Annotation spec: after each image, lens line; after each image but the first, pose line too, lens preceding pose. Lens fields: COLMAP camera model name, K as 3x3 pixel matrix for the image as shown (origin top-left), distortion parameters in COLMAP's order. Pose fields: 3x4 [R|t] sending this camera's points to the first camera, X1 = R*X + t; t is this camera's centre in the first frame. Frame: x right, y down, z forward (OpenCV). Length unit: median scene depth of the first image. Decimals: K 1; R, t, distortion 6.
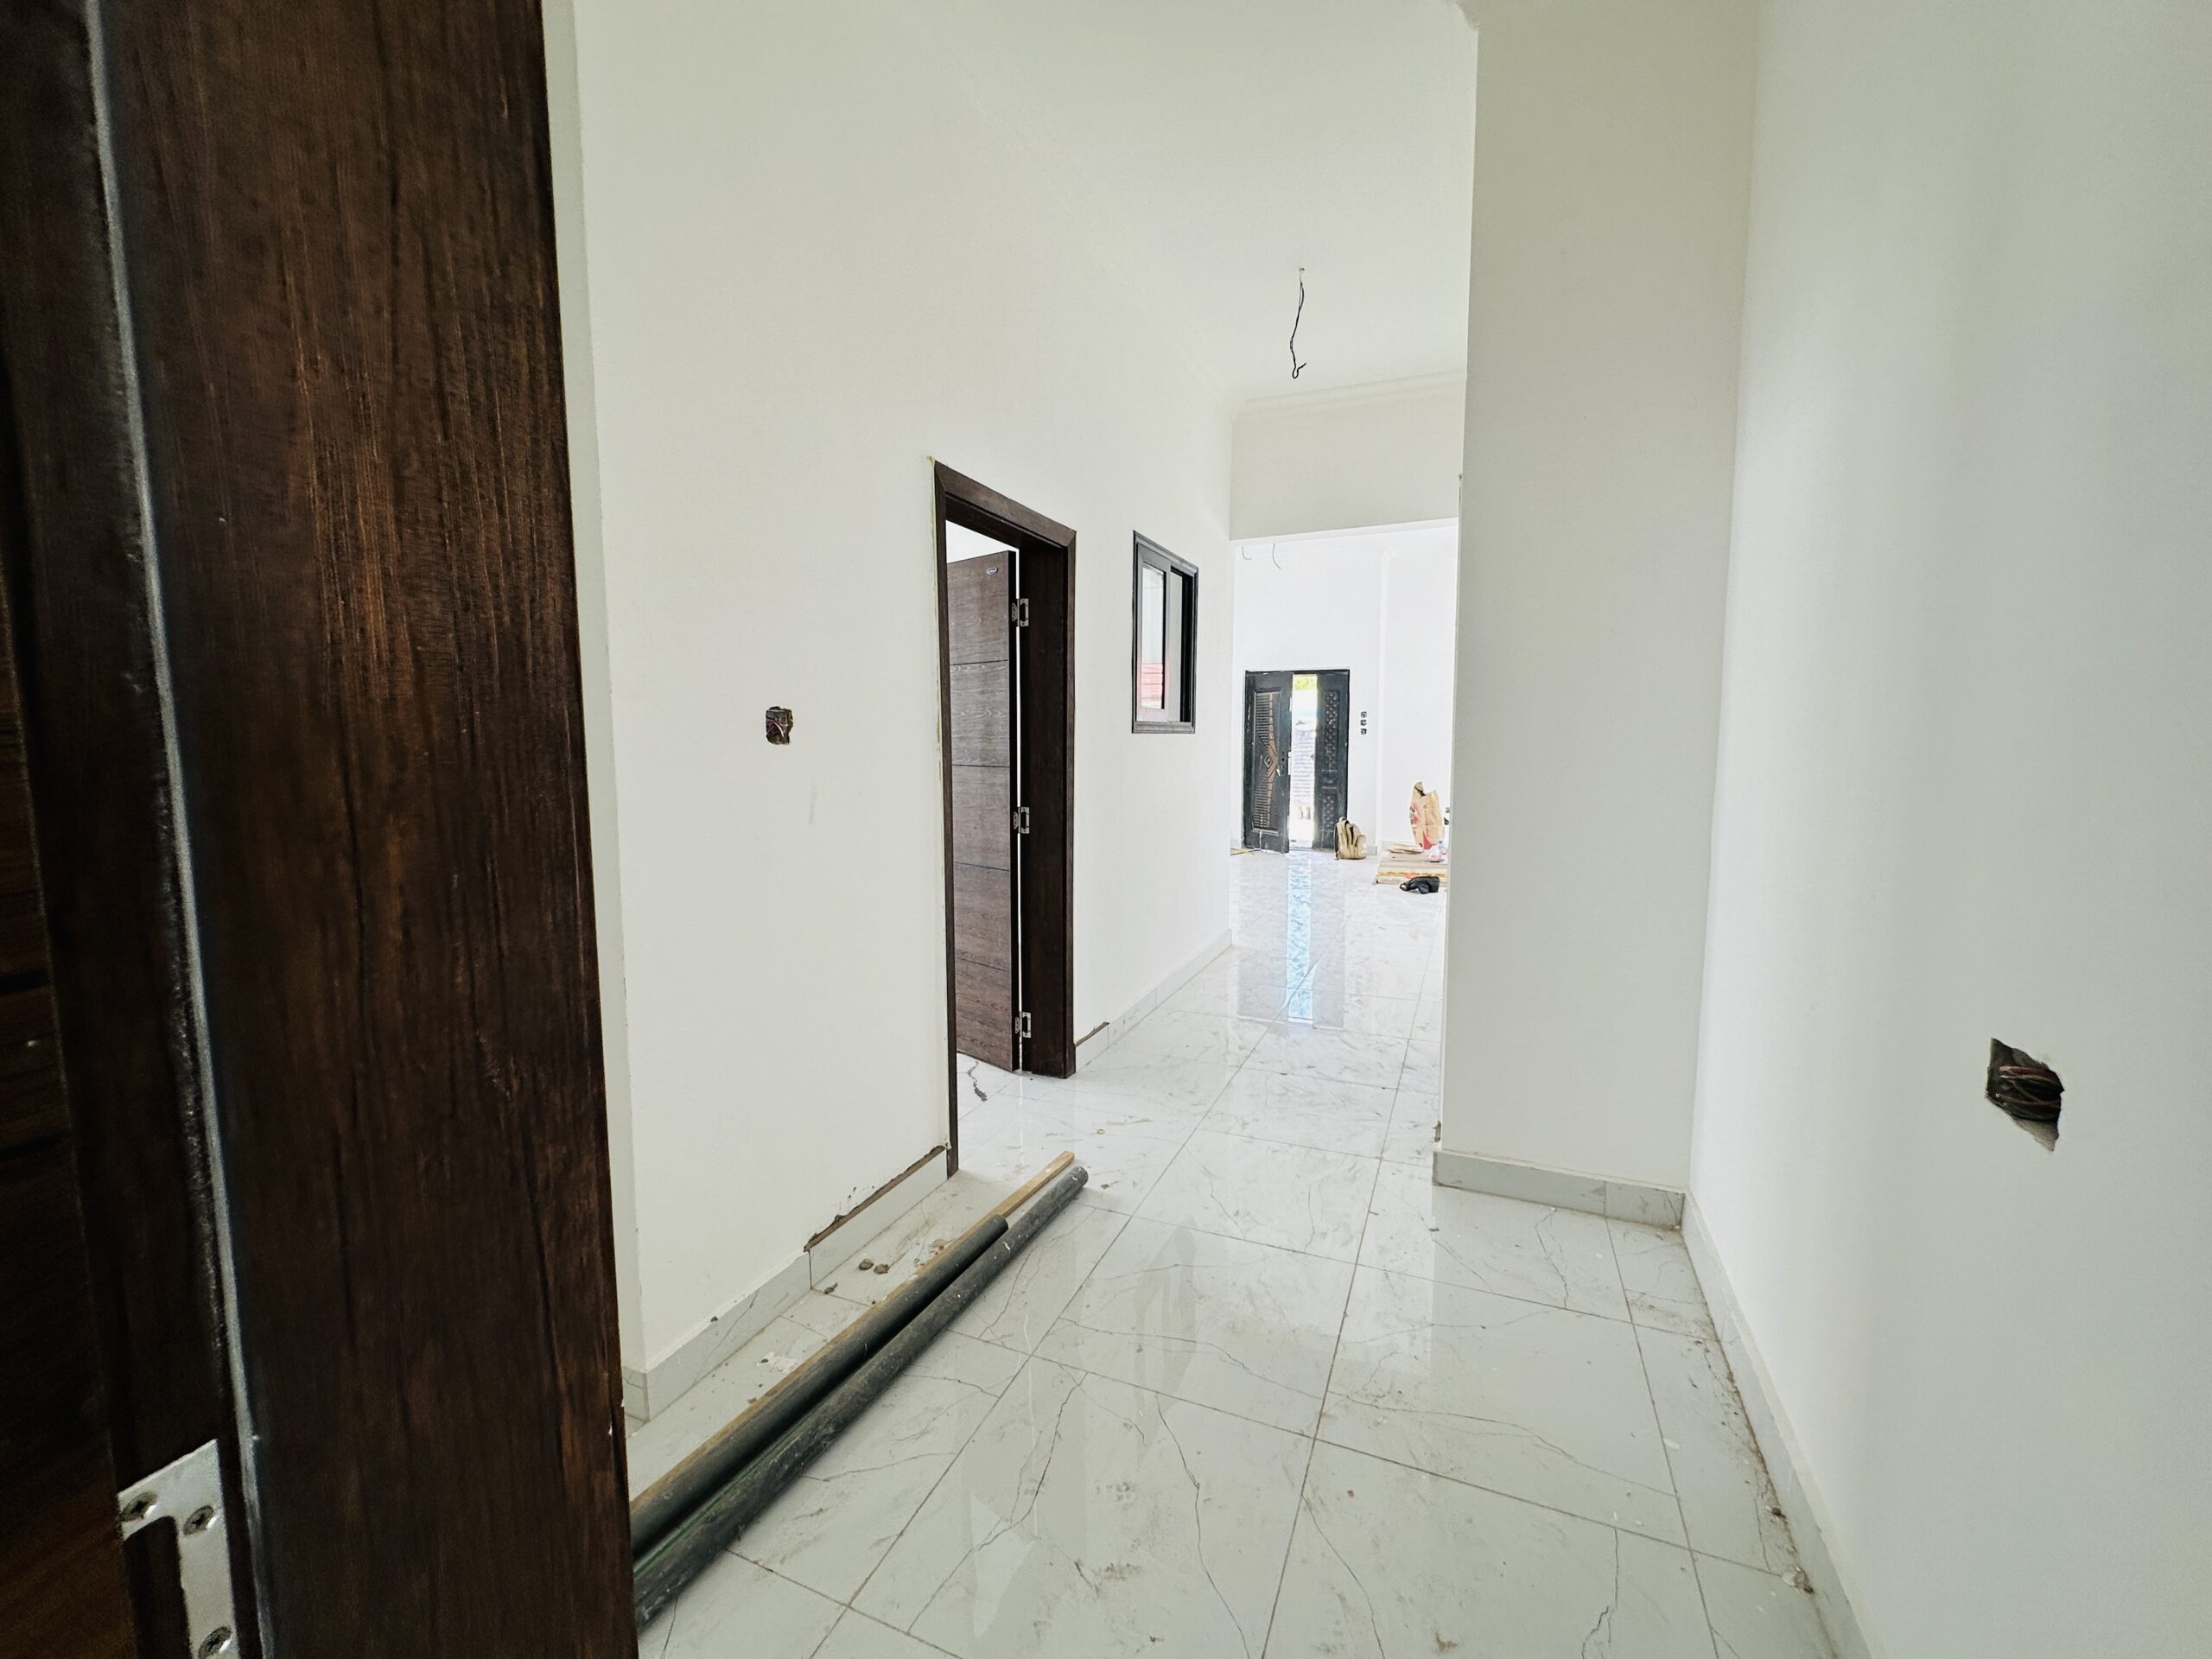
lens RADIAL K [[886.8, 0, 1102.3], [0, 886.8, 827.1], [0, 0, 1]] dist [-0.002172, 0.000886]
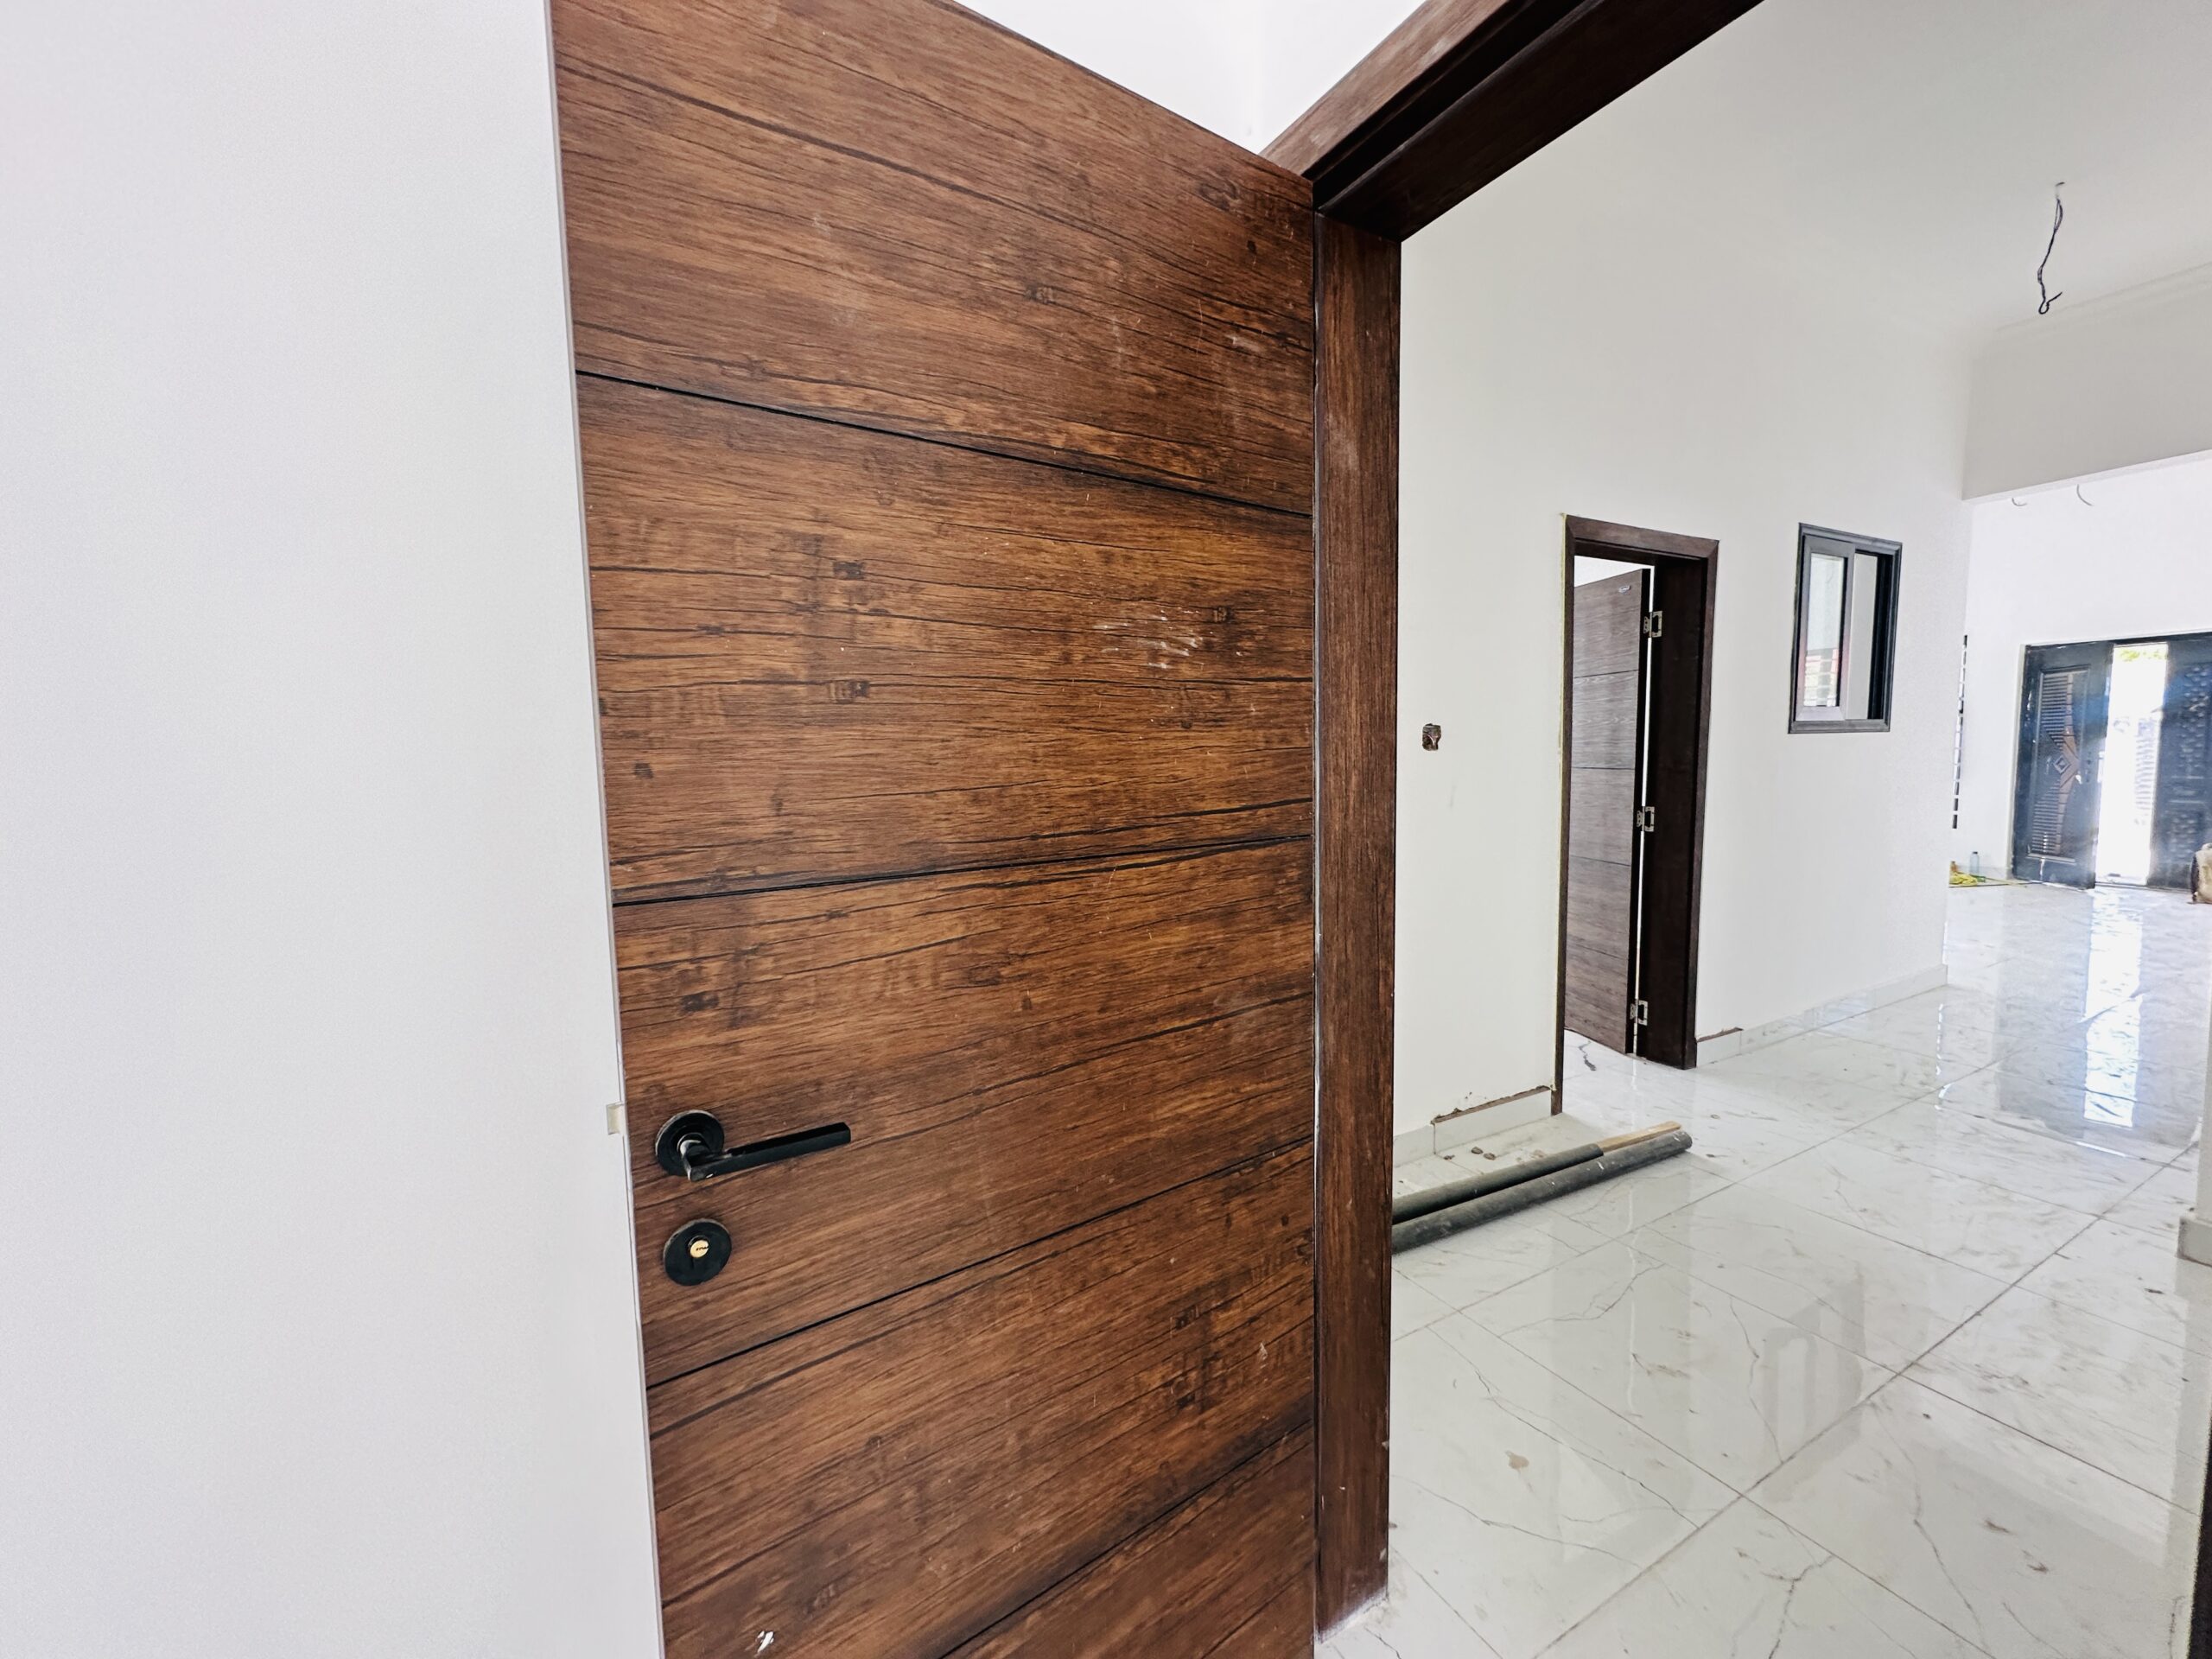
lens RADIAL K [[886.8, 0, 1107.8], [0, 886.8, 829.9], [0, 0, 1]] dist [-0.002172, 0.000886]
pose [[0.784947, 0.037587, -0.618422, 0.056712], [-0.041470, 0.999107, 0.008087, 0.022053], [0.618174, 0.019298, 0.785805, -0.220732]]
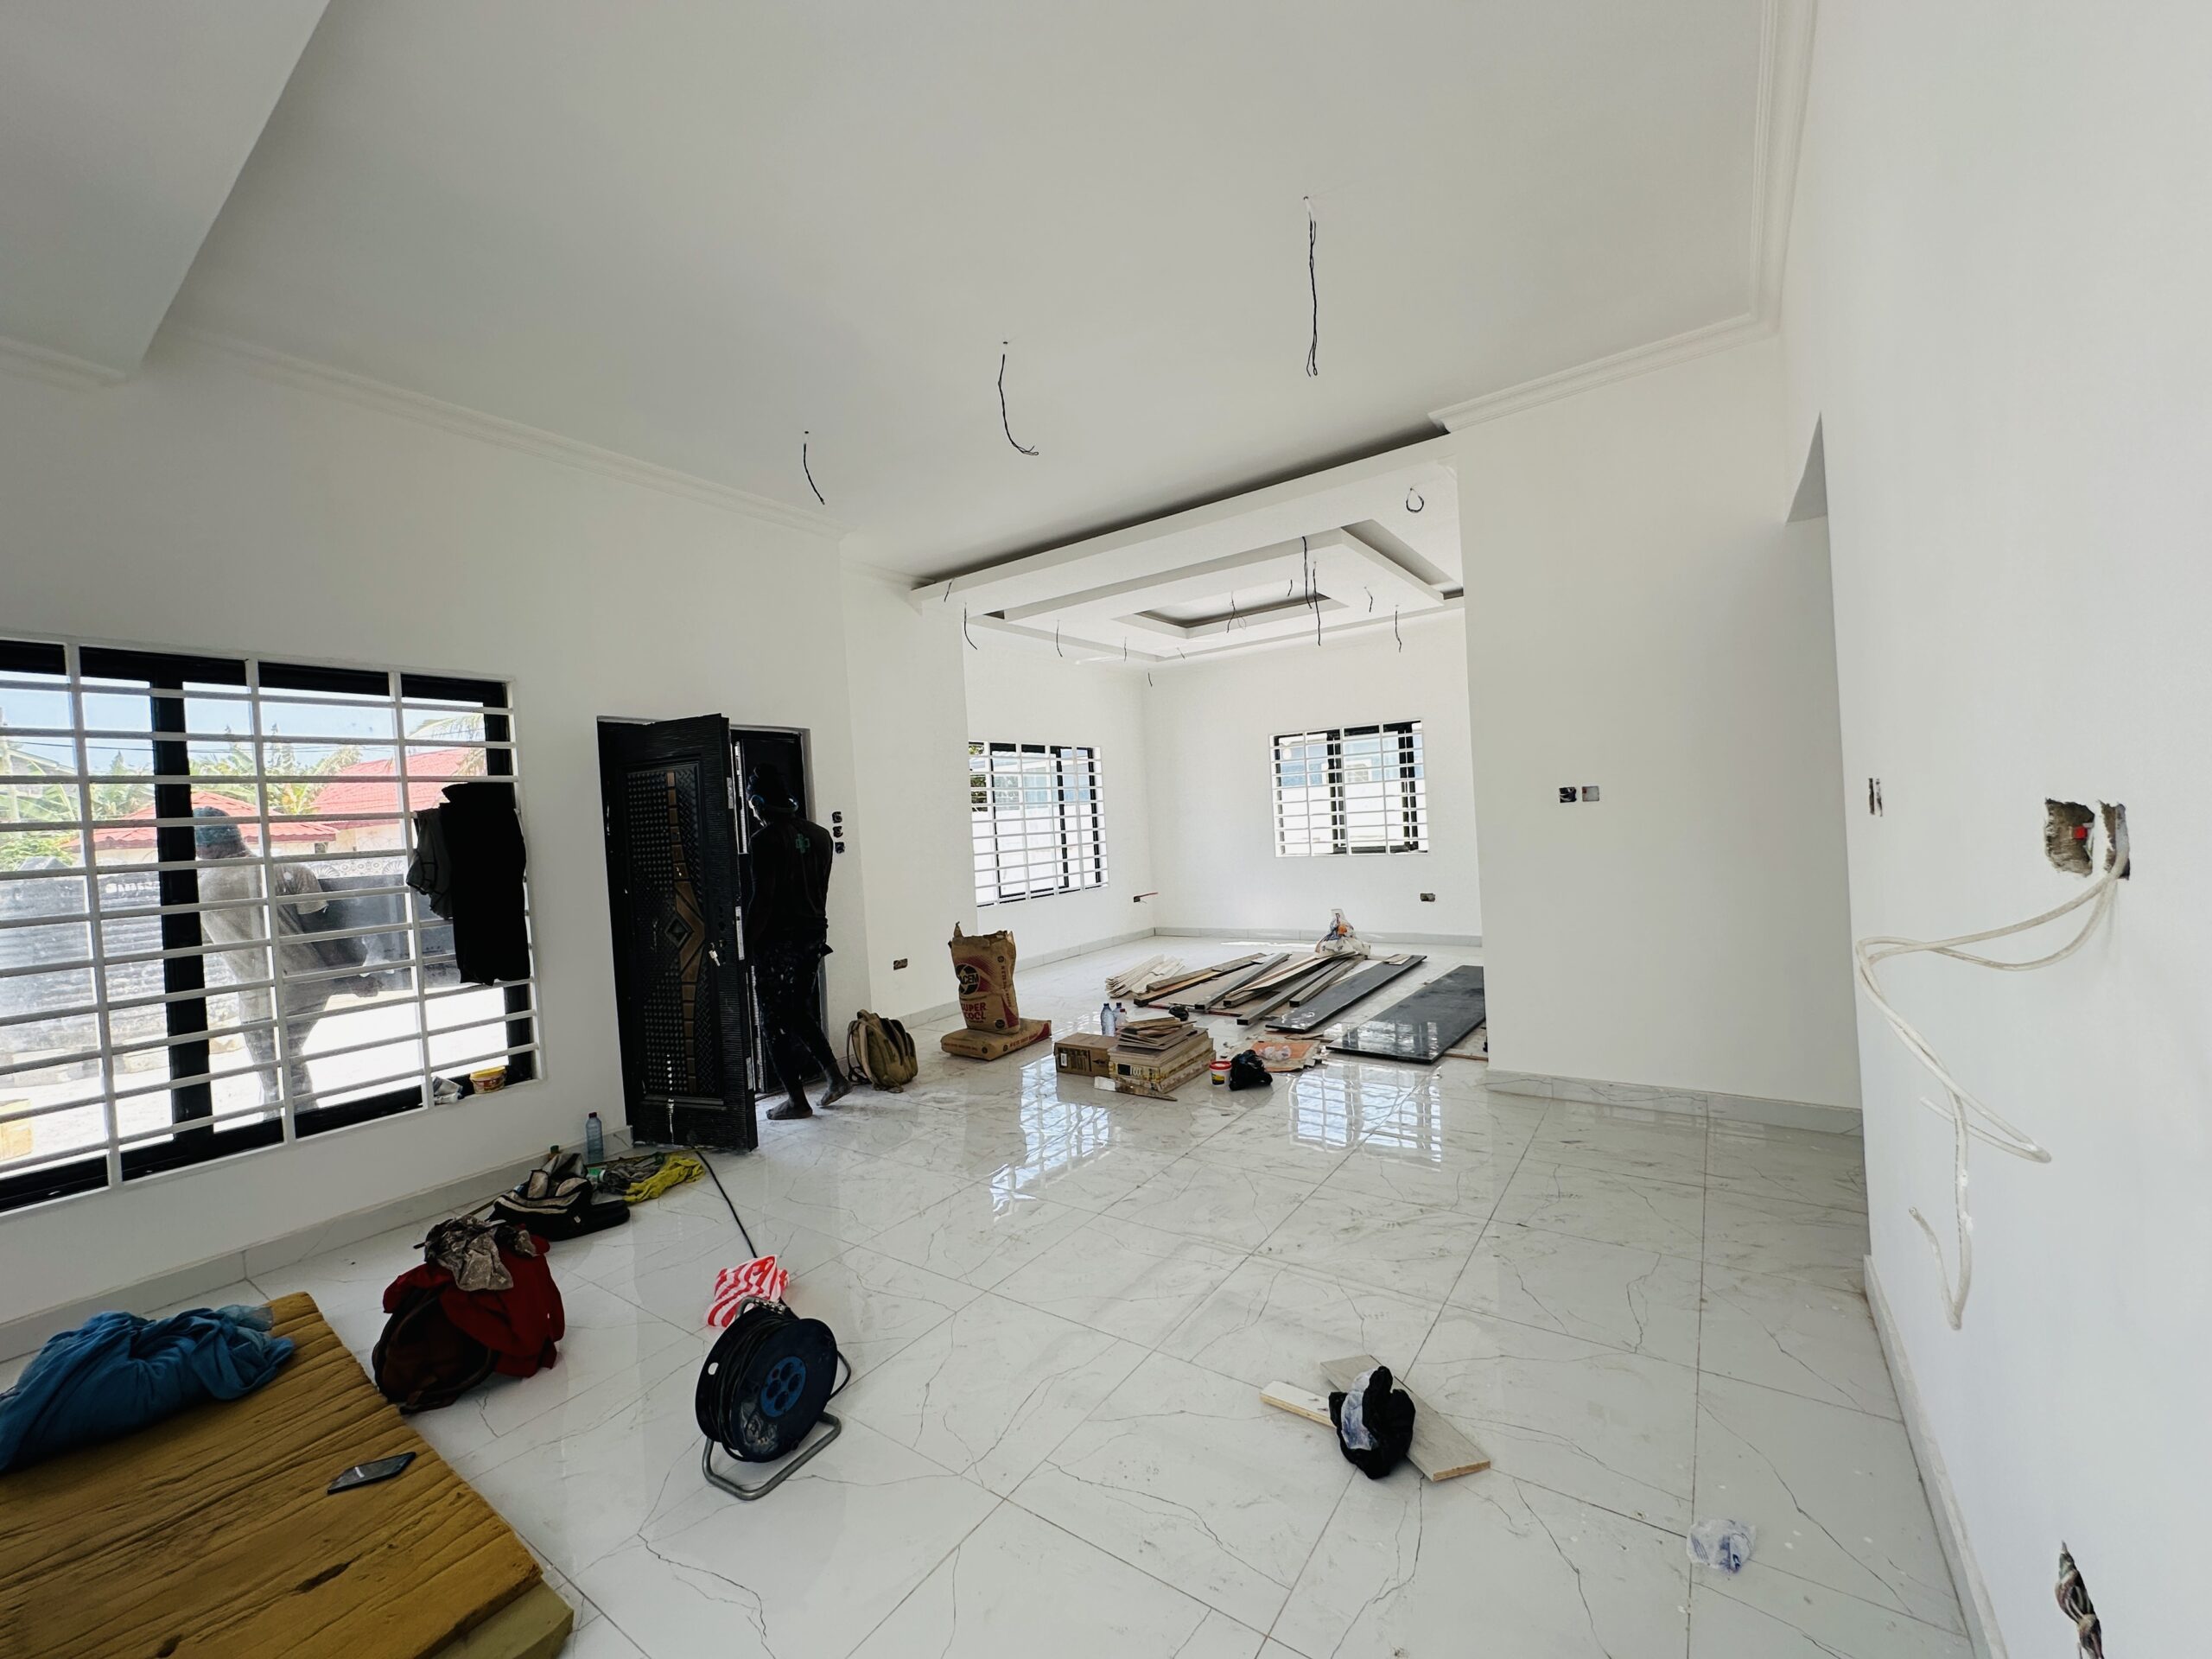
lens RADIAL K [[886.8, 0, 1104.4], [0, 886.8, 829.8], [0, 0, 1]] dist [-0.002172, 0.000886]
pose [[0.186800, -0.023162, 0.982125, -0.580365], [0.137365, 0.990517, -0.002767, -0.256709], [-0.972747, 0.135427, 0.188210, 1.982538]]
